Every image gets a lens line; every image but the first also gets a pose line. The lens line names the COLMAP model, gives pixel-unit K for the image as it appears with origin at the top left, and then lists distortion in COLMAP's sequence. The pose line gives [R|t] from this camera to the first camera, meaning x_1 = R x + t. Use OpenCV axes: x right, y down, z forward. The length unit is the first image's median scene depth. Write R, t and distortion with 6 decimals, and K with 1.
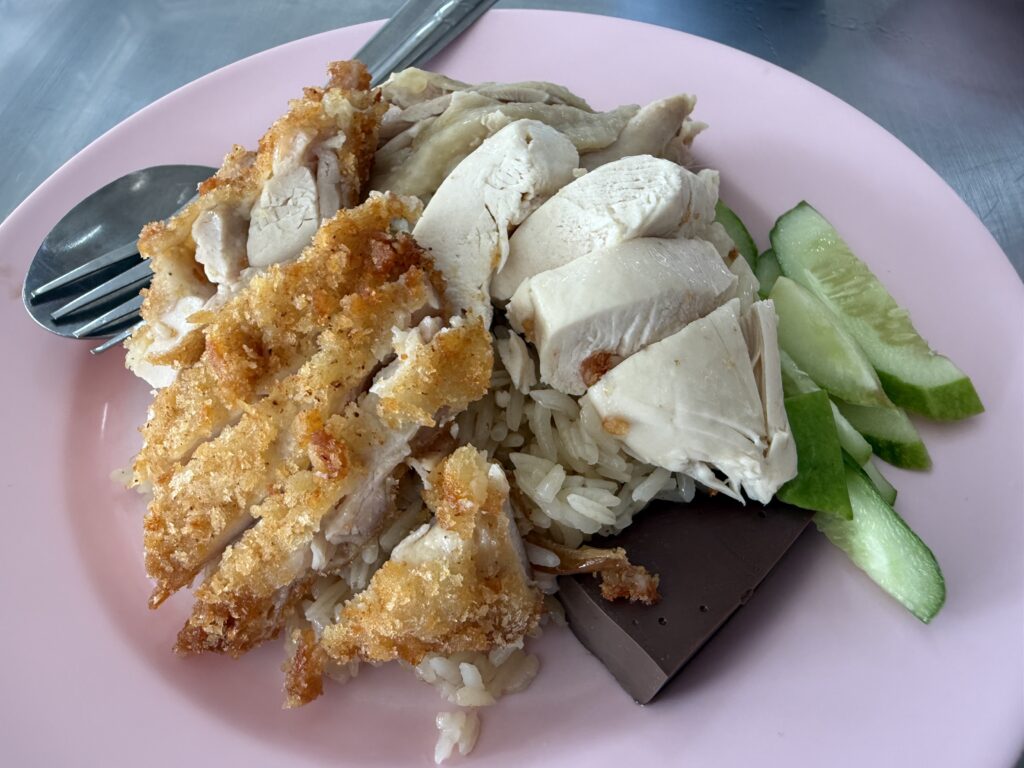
lens RADIAL K [[671.0, 0, 453.1], [0, 671.0, 400.1], [0, 0, 1]] dist [0.008600, 0.000658]
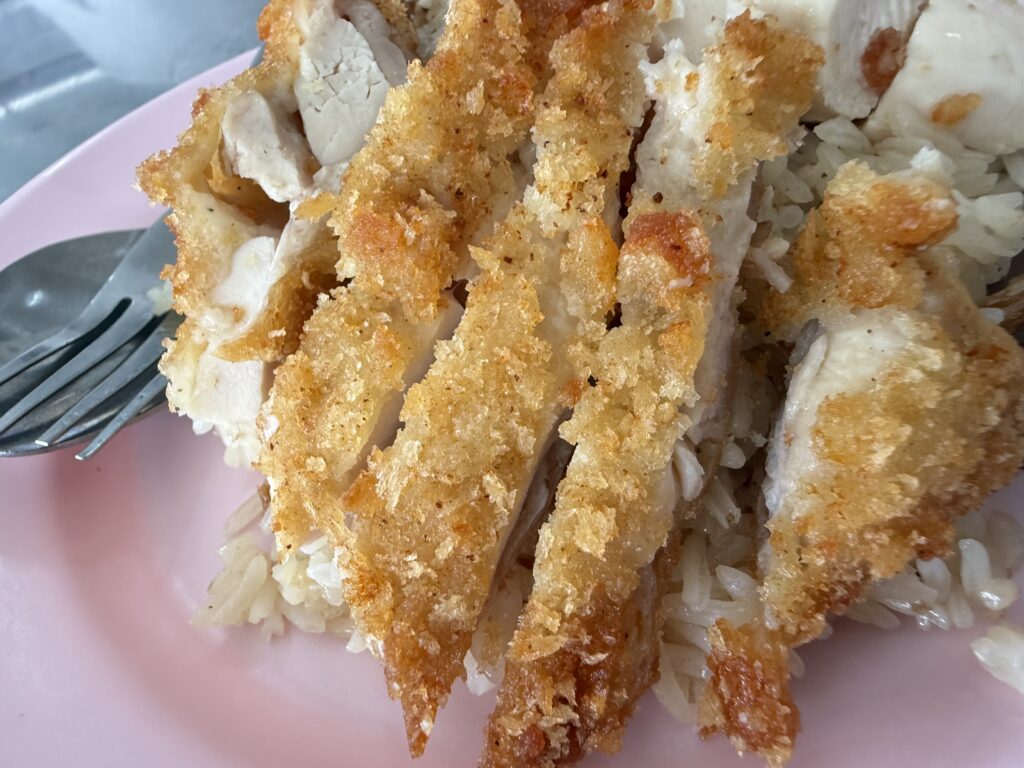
lens RADIAL K [[671.0, 0, 453.1], [0, 671.0, 400.1], [0, 0, 1]] dist [0.008600, 0.000658]
pose [[0.883907, -0.391372, 0.256000, -0.477569], [0.442436, 0.877169, -0.186615, 0.190037], [-0.151519, 0.278214, 0.948493, 0.454707]]
